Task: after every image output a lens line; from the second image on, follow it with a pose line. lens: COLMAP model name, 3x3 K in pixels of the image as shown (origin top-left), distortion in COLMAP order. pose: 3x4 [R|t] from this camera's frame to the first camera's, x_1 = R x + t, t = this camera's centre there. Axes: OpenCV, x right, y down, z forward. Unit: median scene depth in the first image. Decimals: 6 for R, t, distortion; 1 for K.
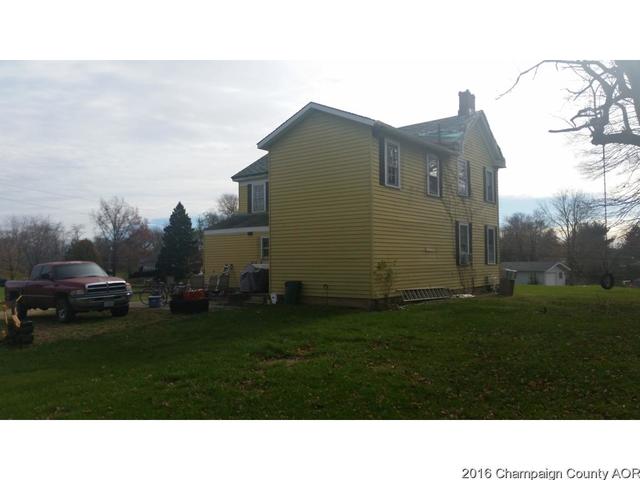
lens RADIAL K [[527.4, 0, 320.0], [0, 527.4, 240.0], [0, 0, 1]] dist [0.011677, -0.075516]
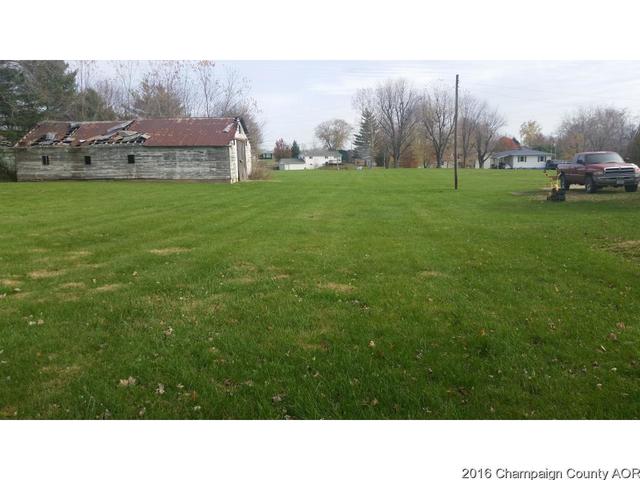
lens RADIAL K [[527.4, 0, 320.0], [0, 527.4, 240.0], [0, 0, 1]] dist [0.011677, -0.075516]
pose [[0.556551, 0.139383, -0.819038, 0.320376], [0.038245, 0.980483, 0.192846, -0.029657], [0.829933, -0.138652, 0.540358, -0.449584]]
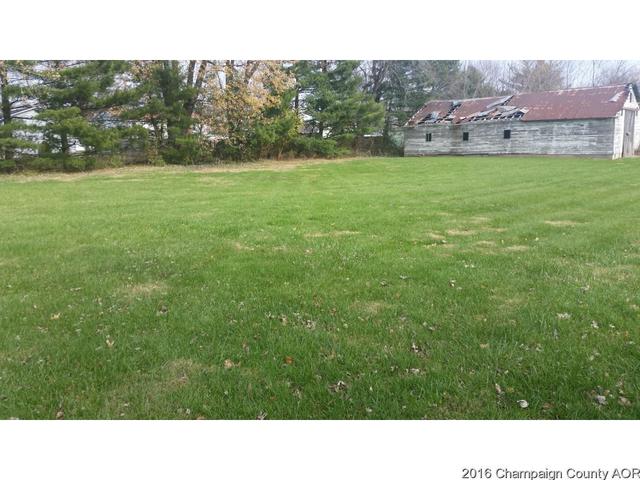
lens RADIAL K [[527.4, 0, 320.0], [0, 527.4, 240.0], [0, 0, 1]] dist [0.011677, -0.075516]
pose [[-0.077048, 0.202387, -0.976270, 0.482616], [0.082662, 0.977106, 0.196037, -0.043991], [0.993595, -0.065596, -0.092014, -0.623209]]
